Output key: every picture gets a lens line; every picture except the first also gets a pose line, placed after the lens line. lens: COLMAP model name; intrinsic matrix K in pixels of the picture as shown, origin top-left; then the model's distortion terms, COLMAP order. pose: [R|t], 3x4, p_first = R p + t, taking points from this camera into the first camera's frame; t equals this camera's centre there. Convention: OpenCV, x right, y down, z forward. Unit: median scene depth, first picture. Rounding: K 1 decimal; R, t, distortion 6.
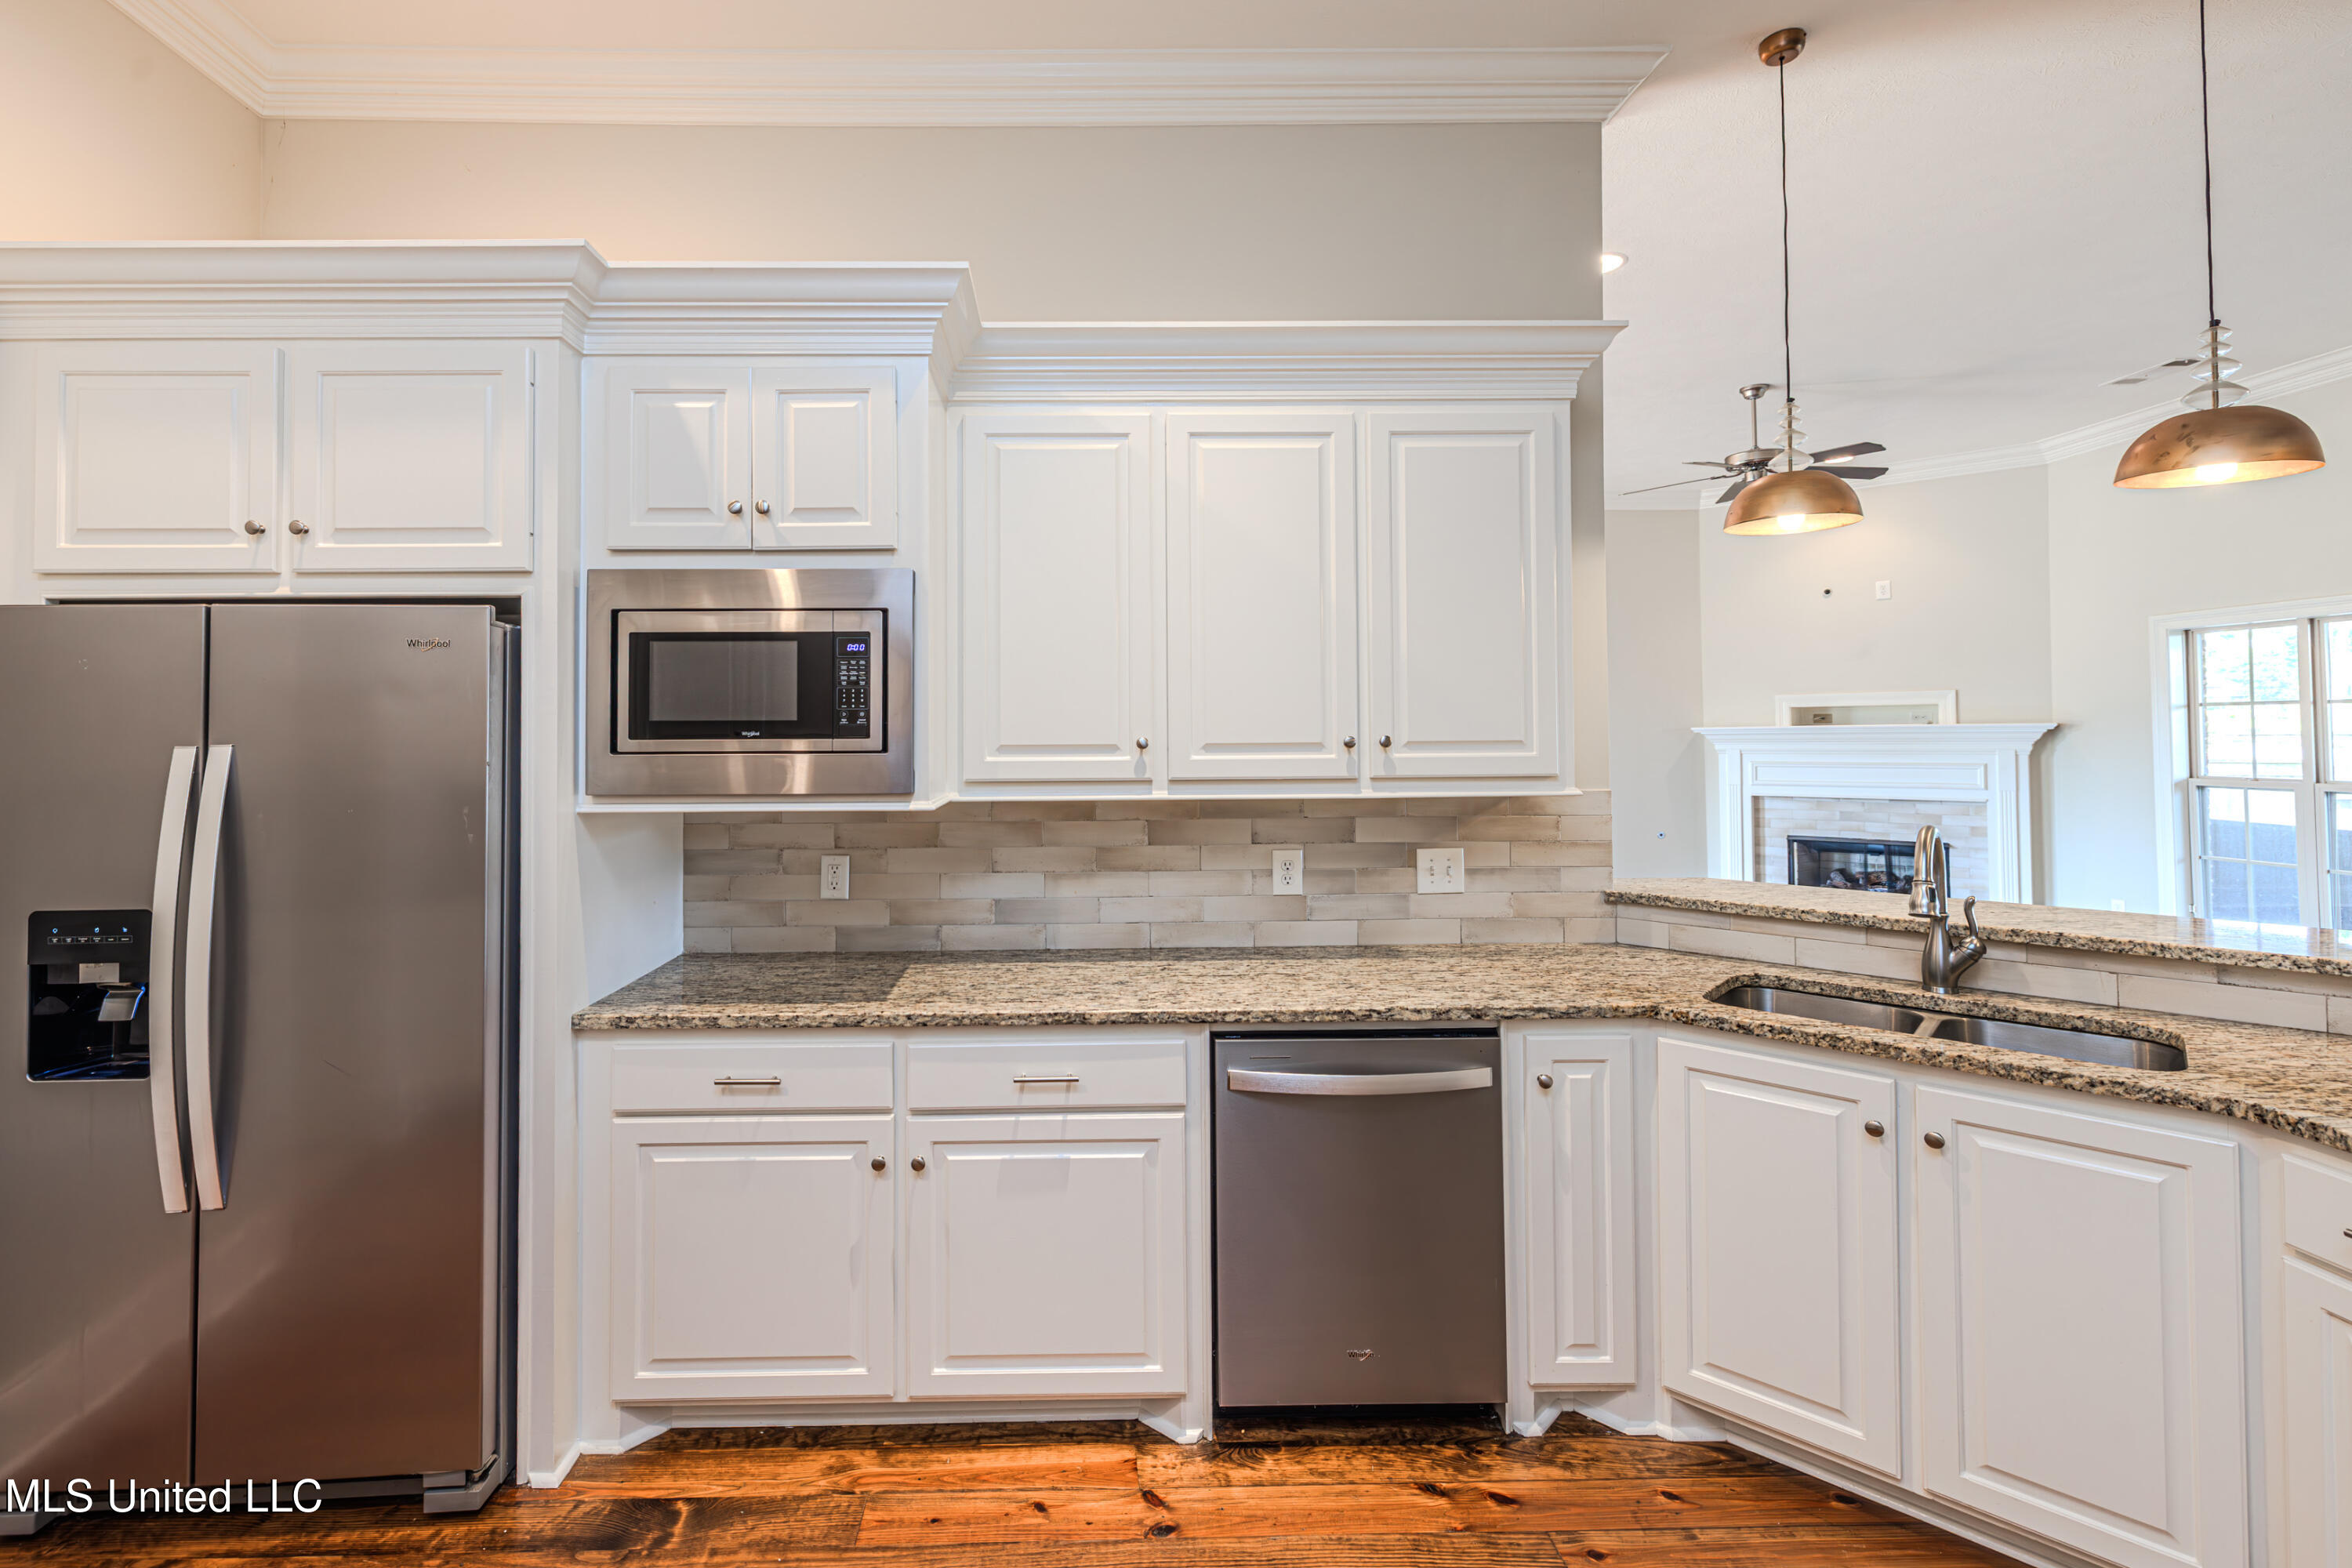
lens RADIAL K [[1007.6, 0, 1165.7], [0, 1007.6, 719.8], [0, 0, 1]] dist [-0.004451, 0.000350]
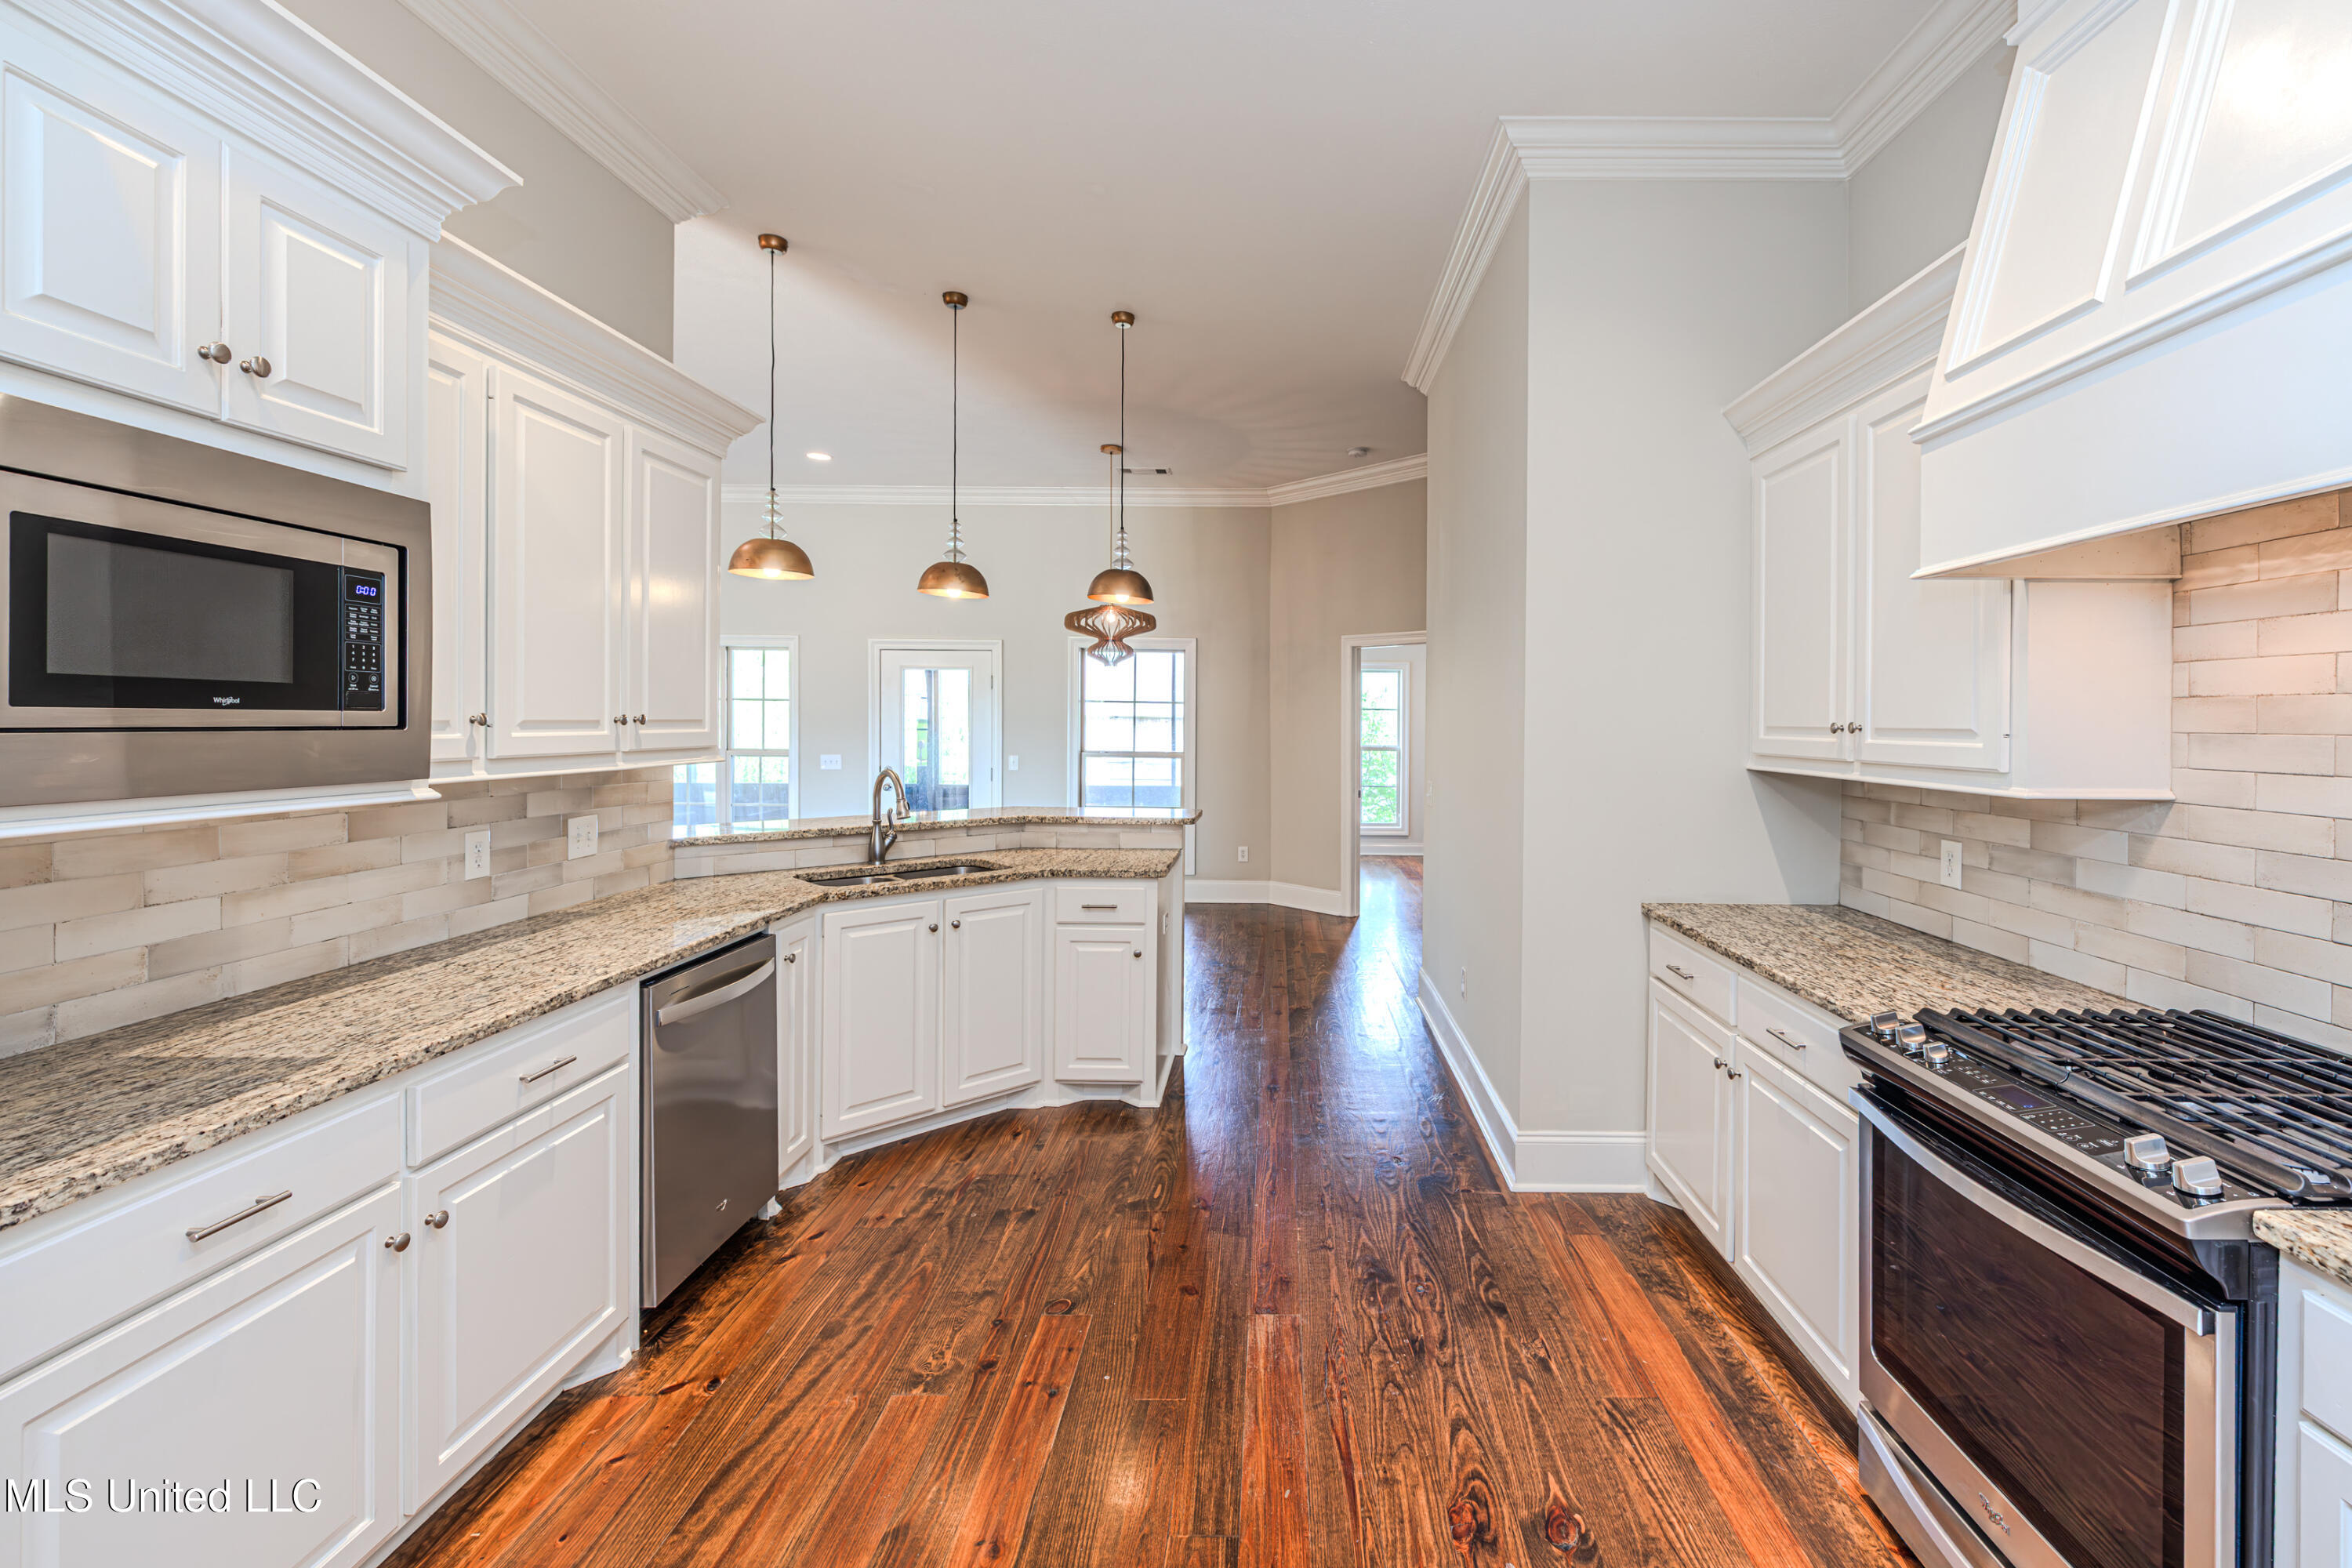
lens RADIAL K [[1007.6, 0, 1182.0], [0, 1007.6, 726.0], [0, 0, 1]] dist [-0.004451, 0.000350]
pose [[0.115377, 0.001758, 0.993320, -0.981095], [-0.024495, 0.999699, 0.001076, 0.014447], [-0.993020, -0.024455, 0.115385, 0.292980]]
